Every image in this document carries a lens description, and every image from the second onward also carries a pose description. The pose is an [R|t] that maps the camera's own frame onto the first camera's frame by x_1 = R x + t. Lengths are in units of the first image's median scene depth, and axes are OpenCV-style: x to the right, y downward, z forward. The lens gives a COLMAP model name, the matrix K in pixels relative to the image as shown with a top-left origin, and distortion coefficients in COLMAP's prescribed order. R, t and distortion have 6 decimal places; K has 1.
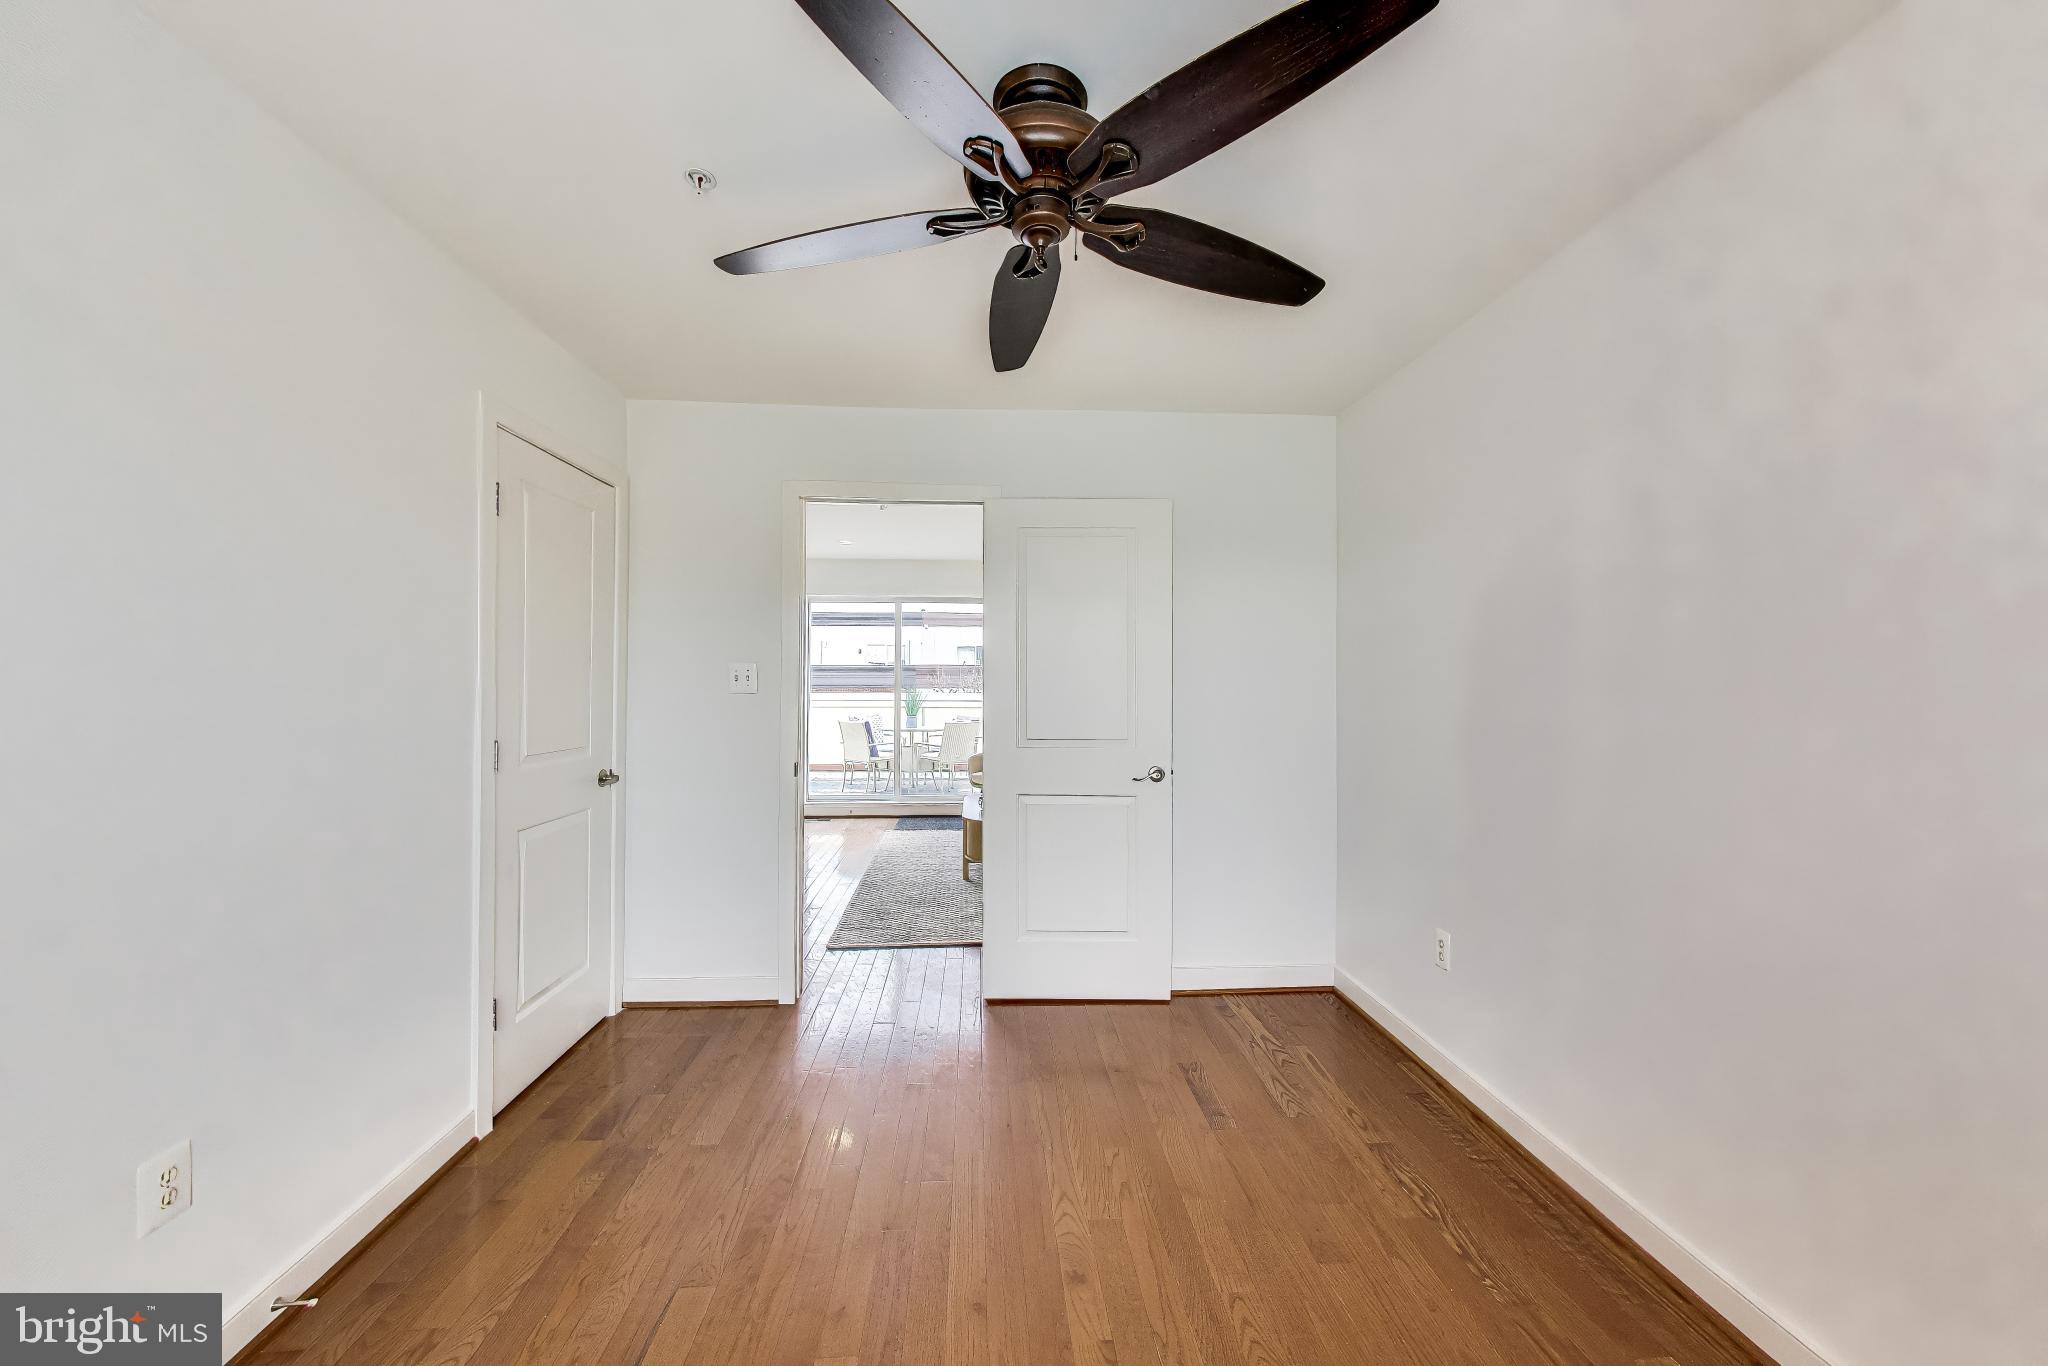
lens RADIAL K [[743.3, 0, 1025.5], [0, 743.3, 690.4], [0, 0, 1]] dist [-0.000872, -0.000118]
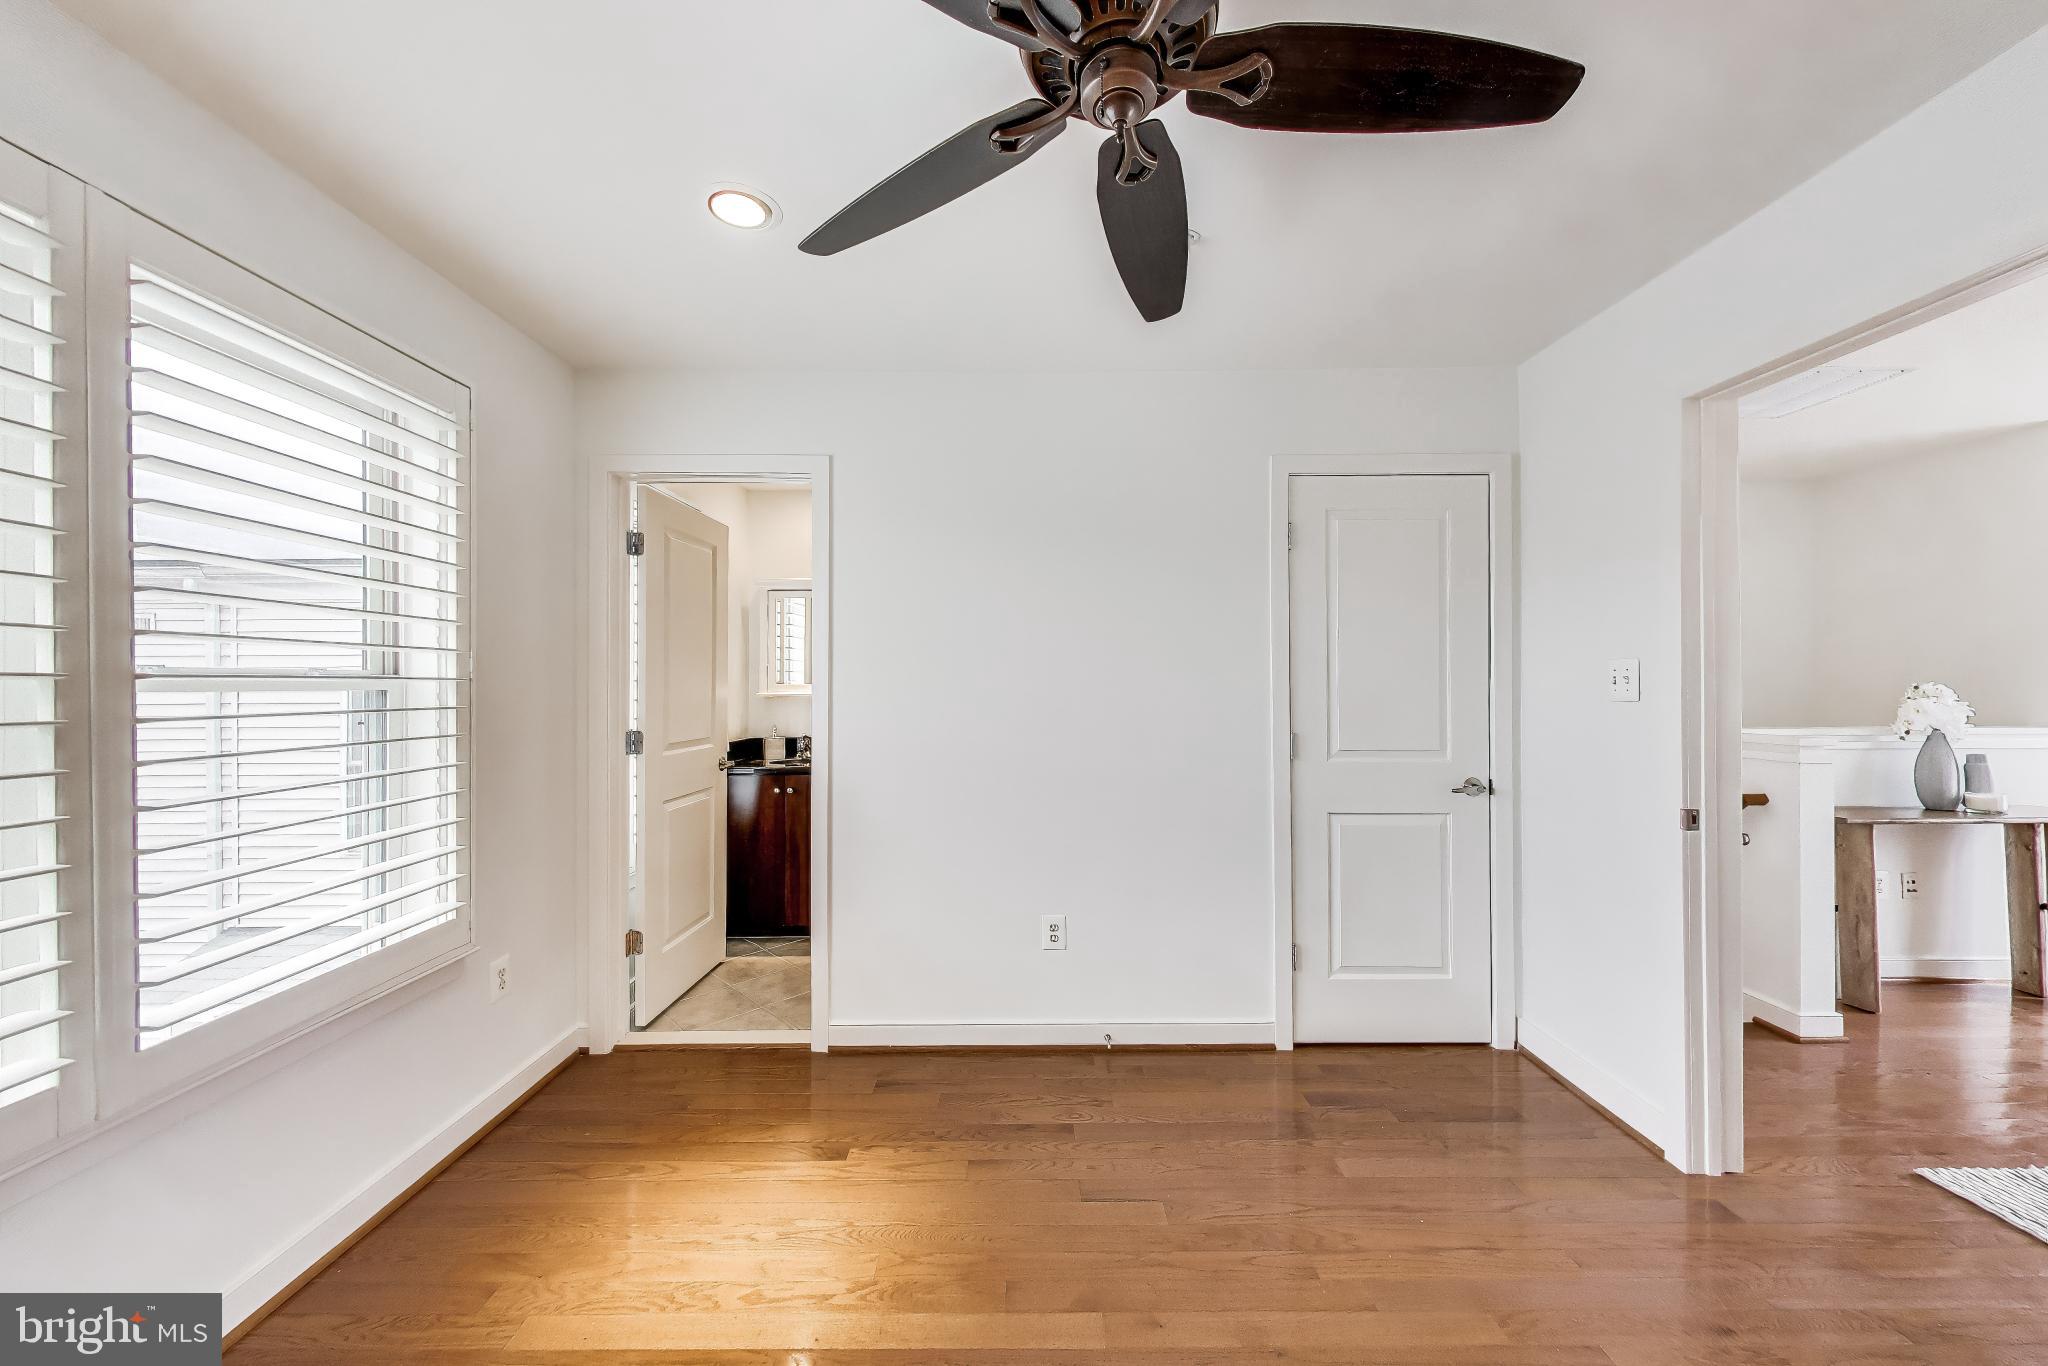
lens RADIAL K [[743.3, 0, 1019.7], [0, 743.3, 682.9], [0, 0, 1]] dist [-0.000872, -0.000118]
pose [[-0.068978, -0.001152, -0.997617, 0.642664], [-0.010316, 0.999947, -0.000441, -0.012038], [0.997565, 0.010261, -0.068987, 0.752942]]
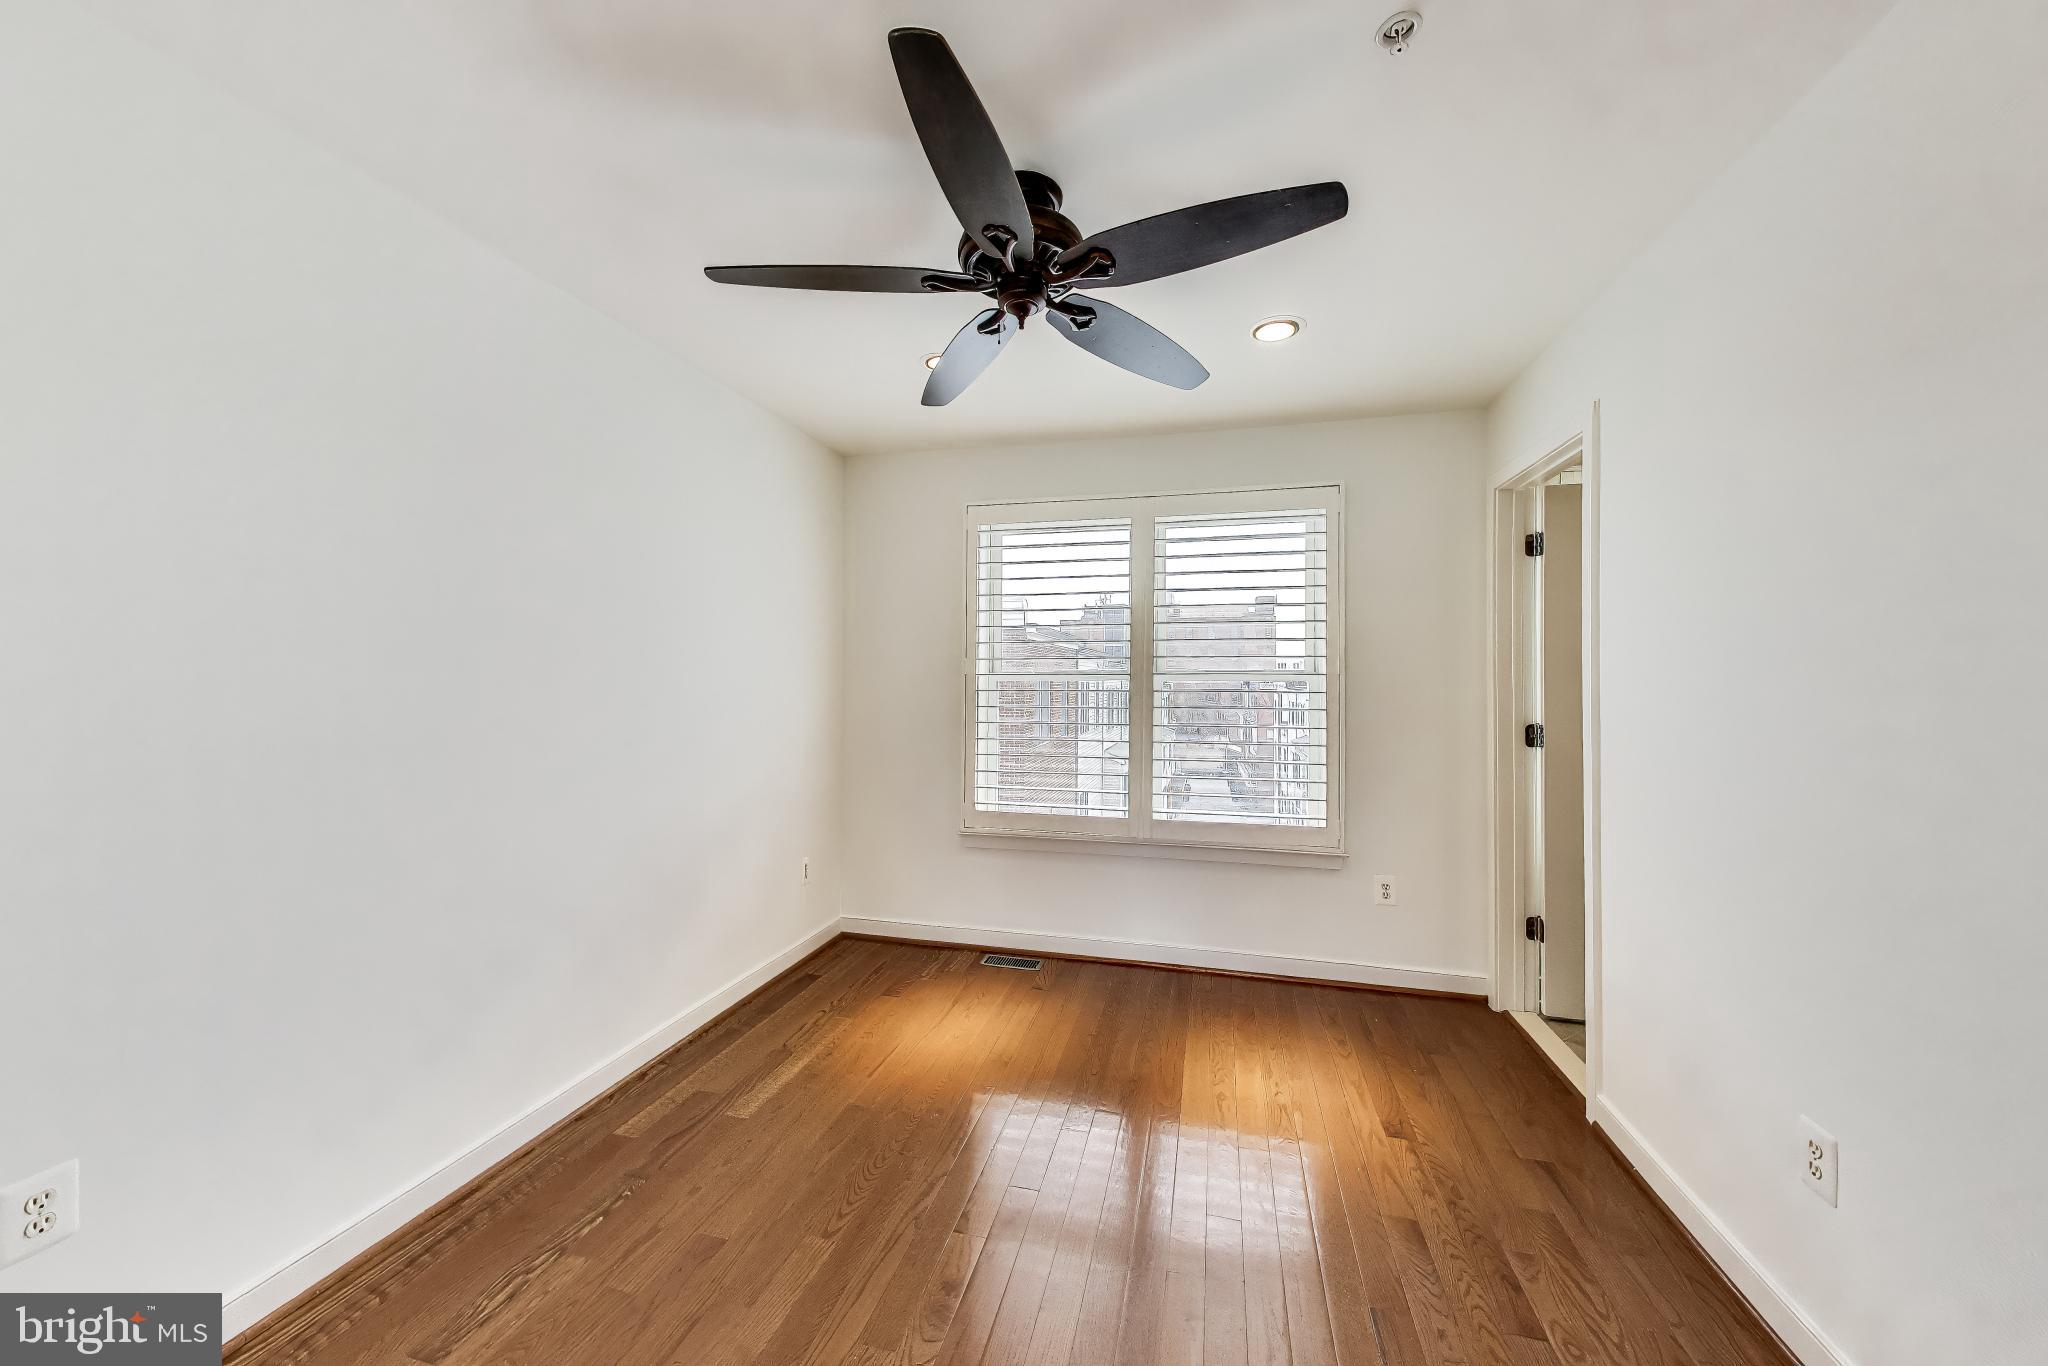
lens RADIAL K [[743.3, 0, 1023.8], [0, 743.3, 681.6], [0, 0, 1]] dist [-0.000872, -0.000118]
pose [[-0.946149, -0.005365, 0.323686, -0.306848], [-0.000375, 0.999880, 0.015478, -0.022552], [-0.323730, 0.014523, -0.946038, 1.712807]]
